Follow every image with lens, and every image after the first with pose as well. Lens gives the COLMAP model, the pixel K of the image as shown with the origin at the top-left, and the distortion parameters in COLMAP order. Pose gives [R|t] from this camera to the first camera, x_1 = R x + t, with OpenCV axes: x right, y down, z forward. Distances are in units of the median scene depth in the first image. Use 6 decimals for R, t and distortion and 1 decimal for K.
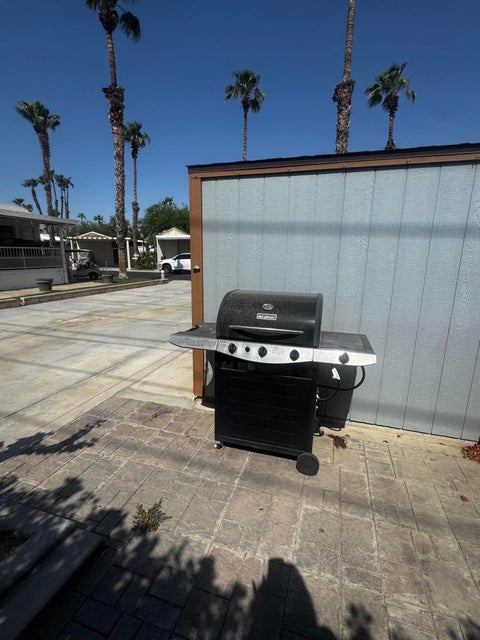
lens RADIAL K [[299.4, 0, 240.0], [0, 299.4, 320.0], [0, 0, 1]] dist [-0.001727, -0.000270]
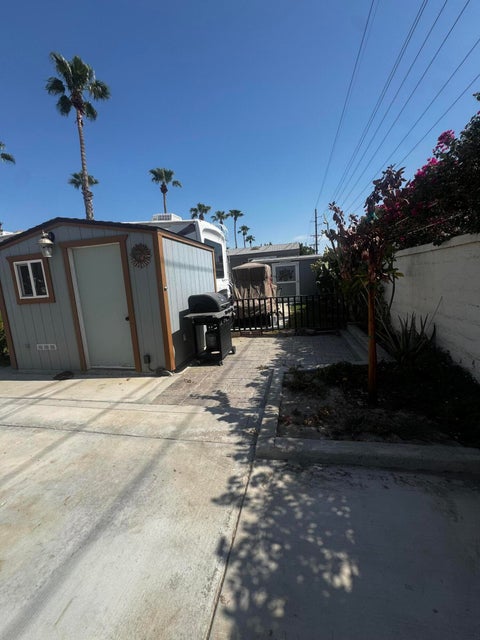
lens RADIAL K [[254.7, 0, 240.0], [0, 254.7, 320.0], [0, 0, 1]] dist [-0.003028, -0.000263]
pose [[-0.084808, -0.155819, 0.984138, -1.583133], [0.271473, 0.946717, 0.173289, -0.141020], [-0.958702, 0.281863, -0.037989, 0.720071]]
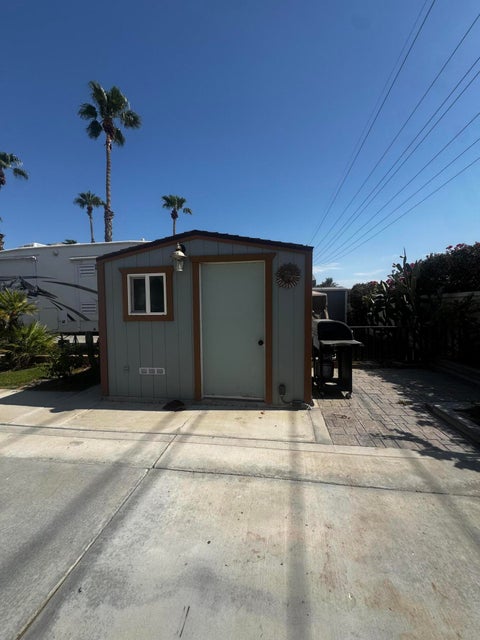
lens RADIAL K [[254.7, 0, 240.0], [0, 254.7, 320.0], [0, 0, 1]] dist [-0.003028, -0.000263]
pose [[-0.148225, -0.055359, 0.987403, -1.371237], [0.216935, 0.972295, 0.087077, -0.326692], [-0.964867, 0.227110, -0.132109, 1.540358]]
